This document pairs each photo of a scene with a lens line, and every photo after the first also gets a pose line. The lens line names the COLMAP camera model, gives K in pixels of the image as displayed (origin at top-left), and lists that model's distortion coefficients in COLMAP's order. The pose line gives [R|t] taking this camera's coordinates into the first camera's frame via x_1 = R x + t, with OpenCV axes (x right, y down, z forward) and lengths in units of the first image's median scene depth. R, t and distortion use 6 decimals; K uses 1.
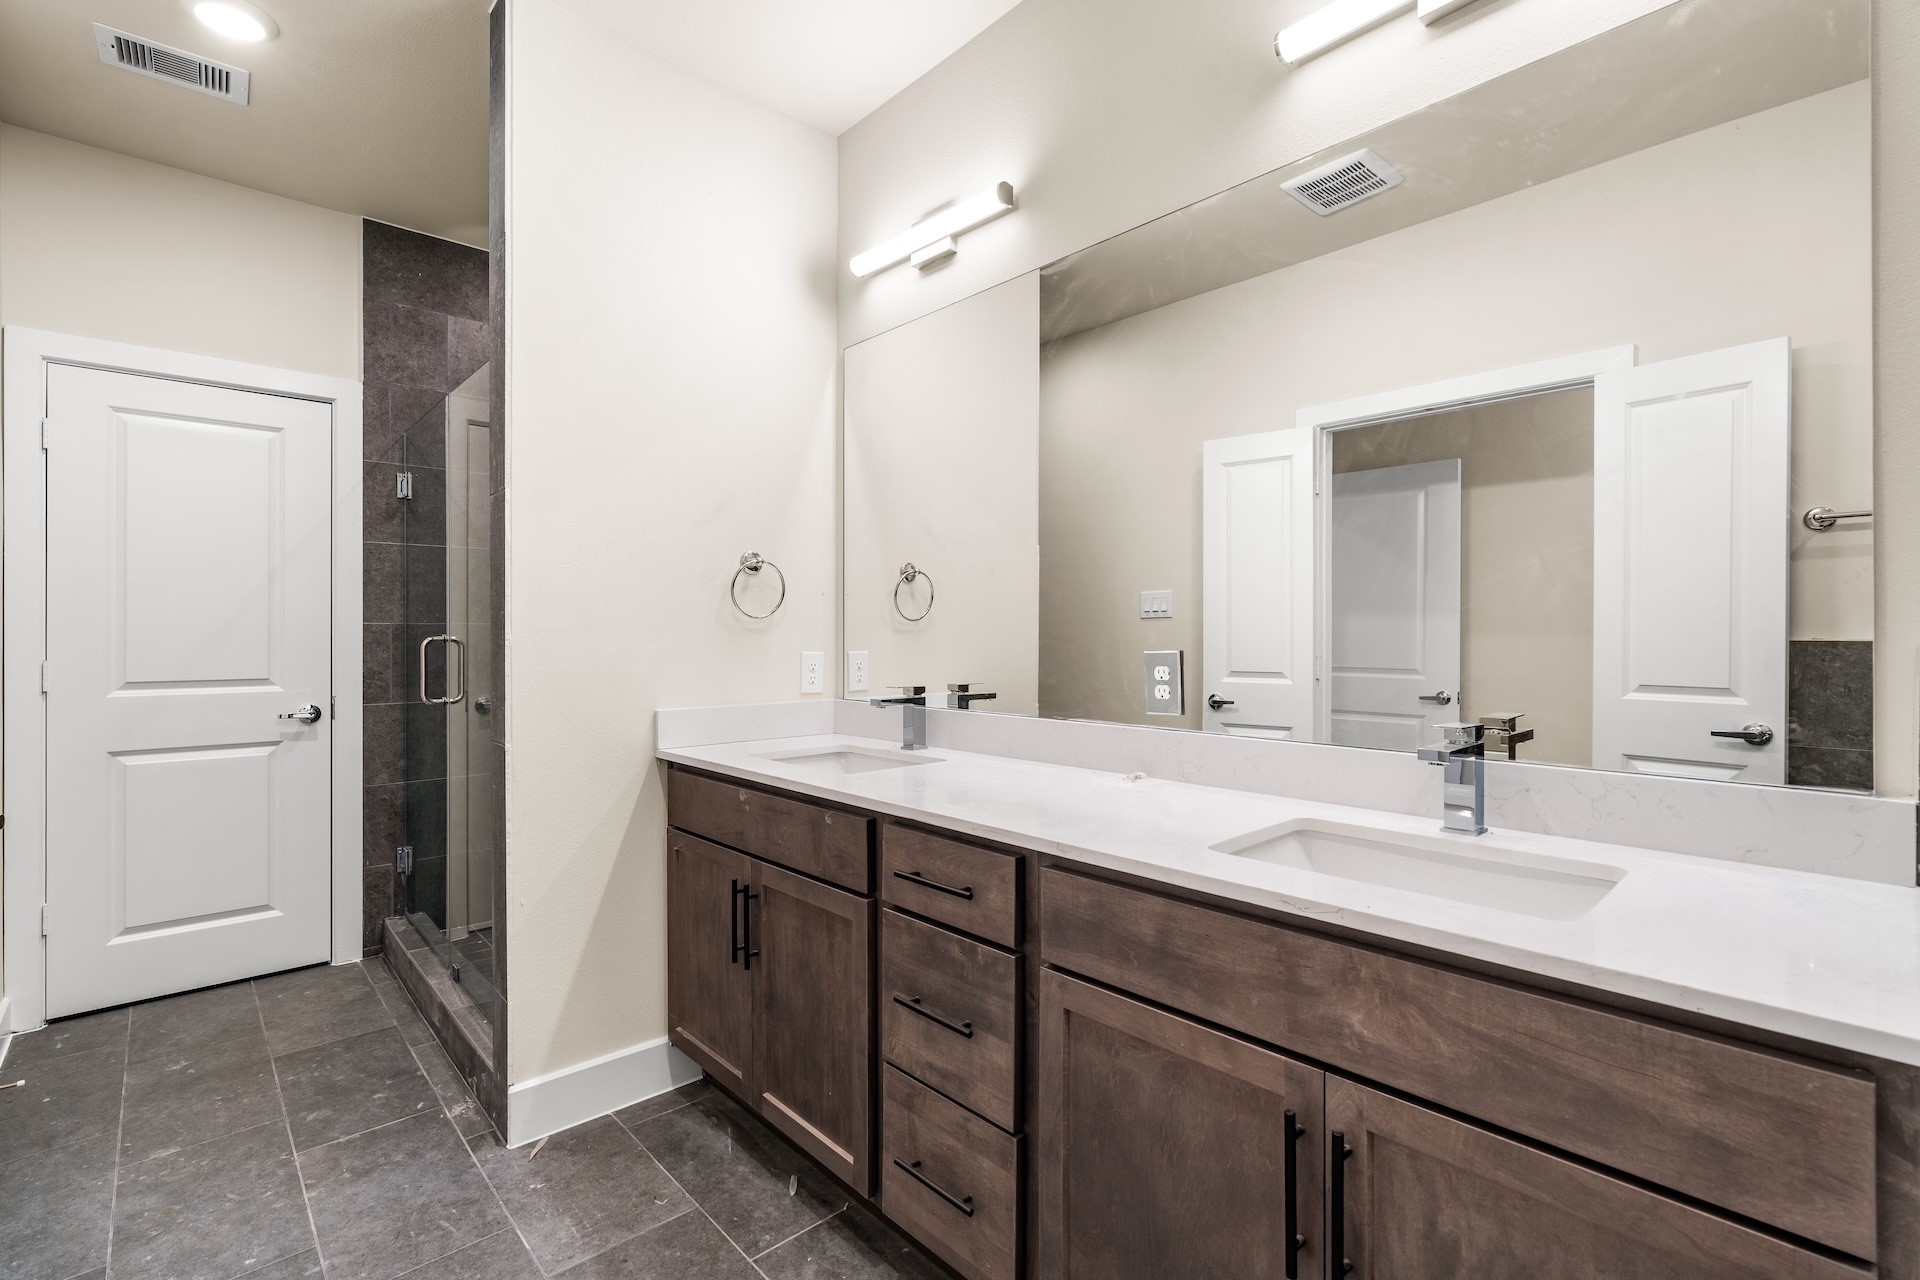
lens RADIAL K [[856.4, 0, 959.6], [0, 856.4, 637.9], [0, 0, 1]] dist [-0.009174, 0.002733]
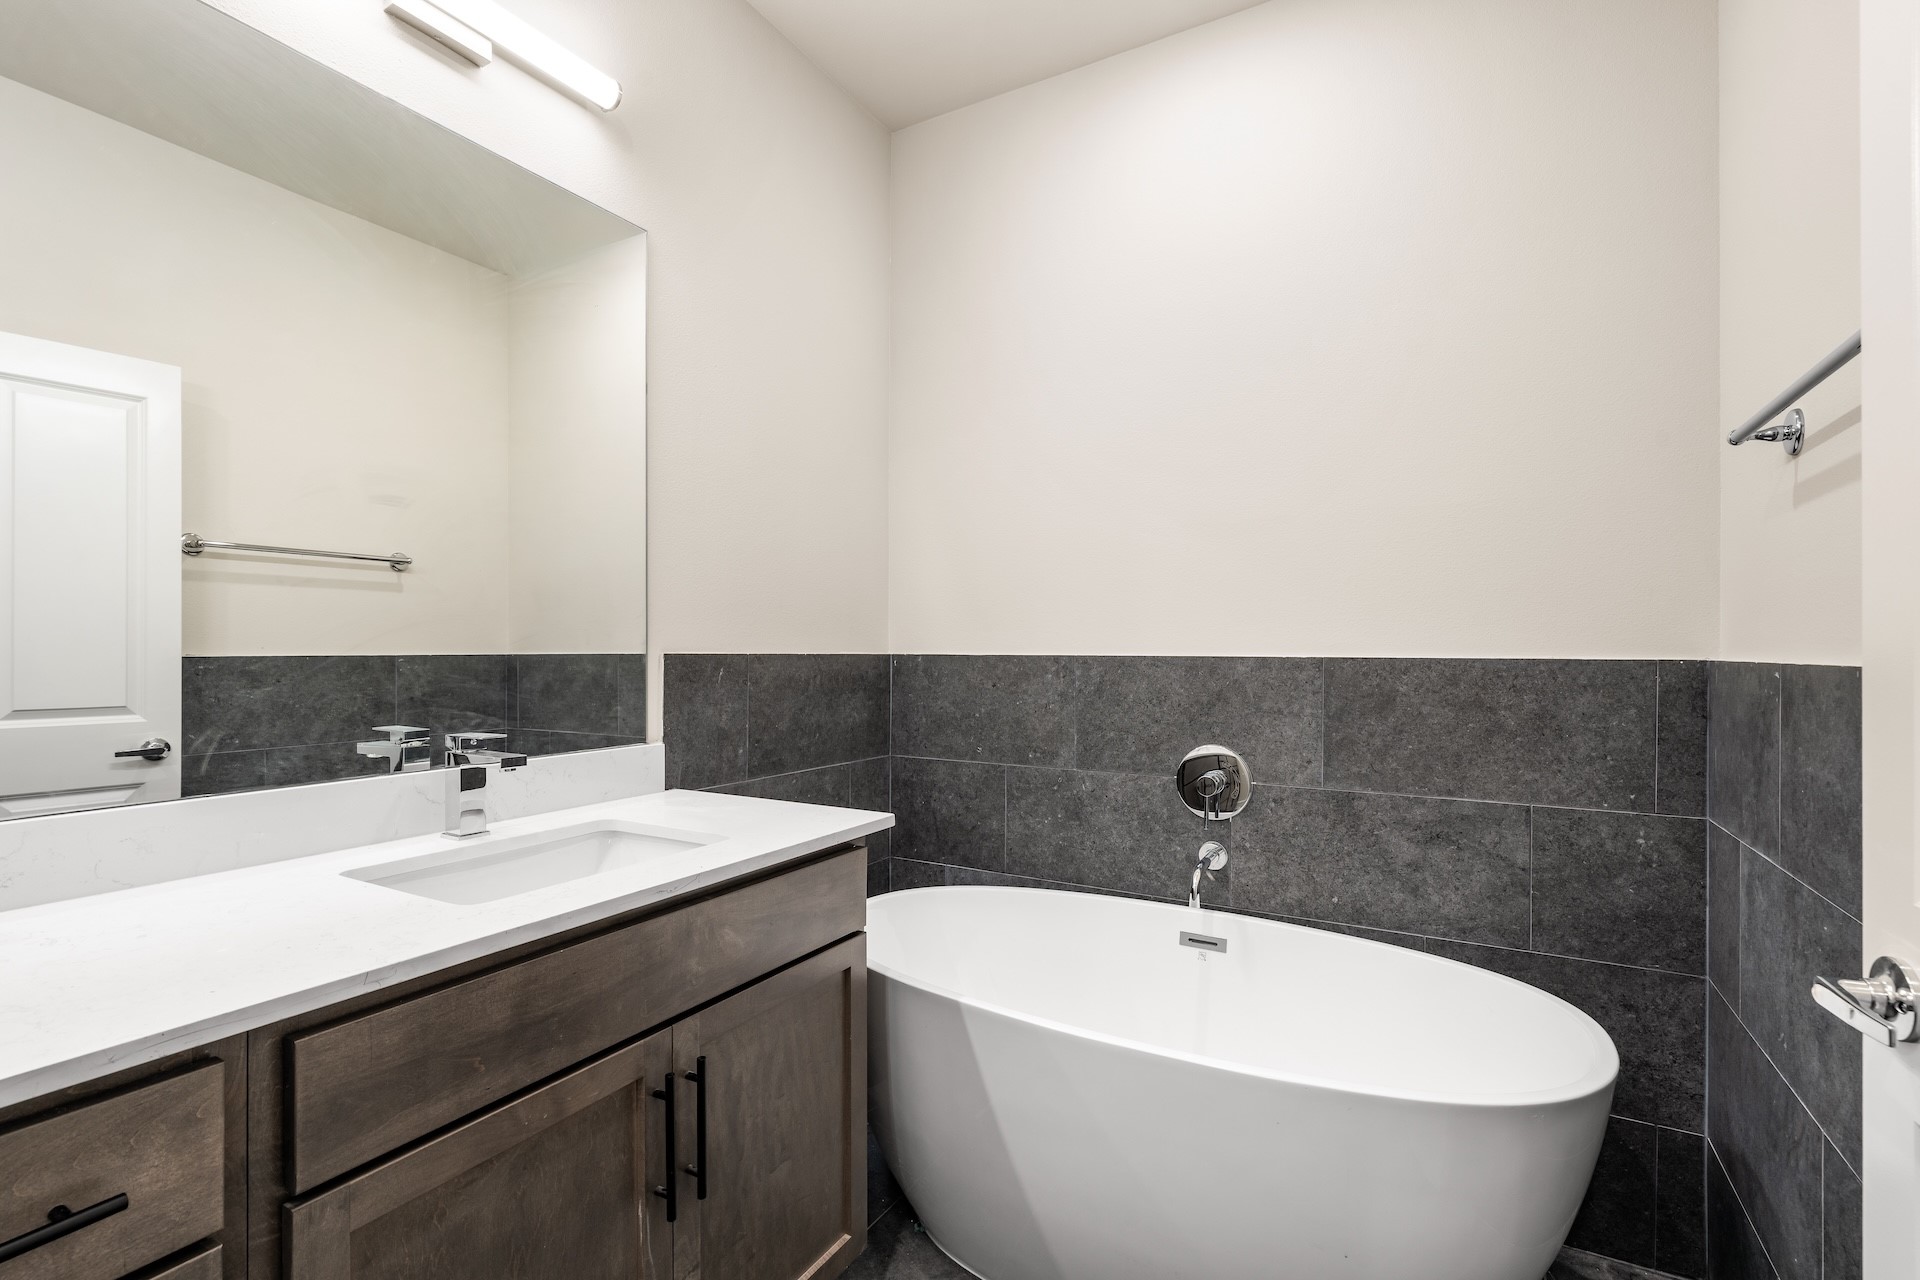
lens RADIAL K [[856.4, 0, 970.3], [0, 856.4, 632.5], [0, 0, 1]] dist [-0.009174, 0.002733]
pose [[-0.293625, 0.015075, 0.955802, -0.679778], [0.008237, 0.999878, -0.013240, -0.010026], [-0.955885, 0.003985, -0.293714, 0.785873]]
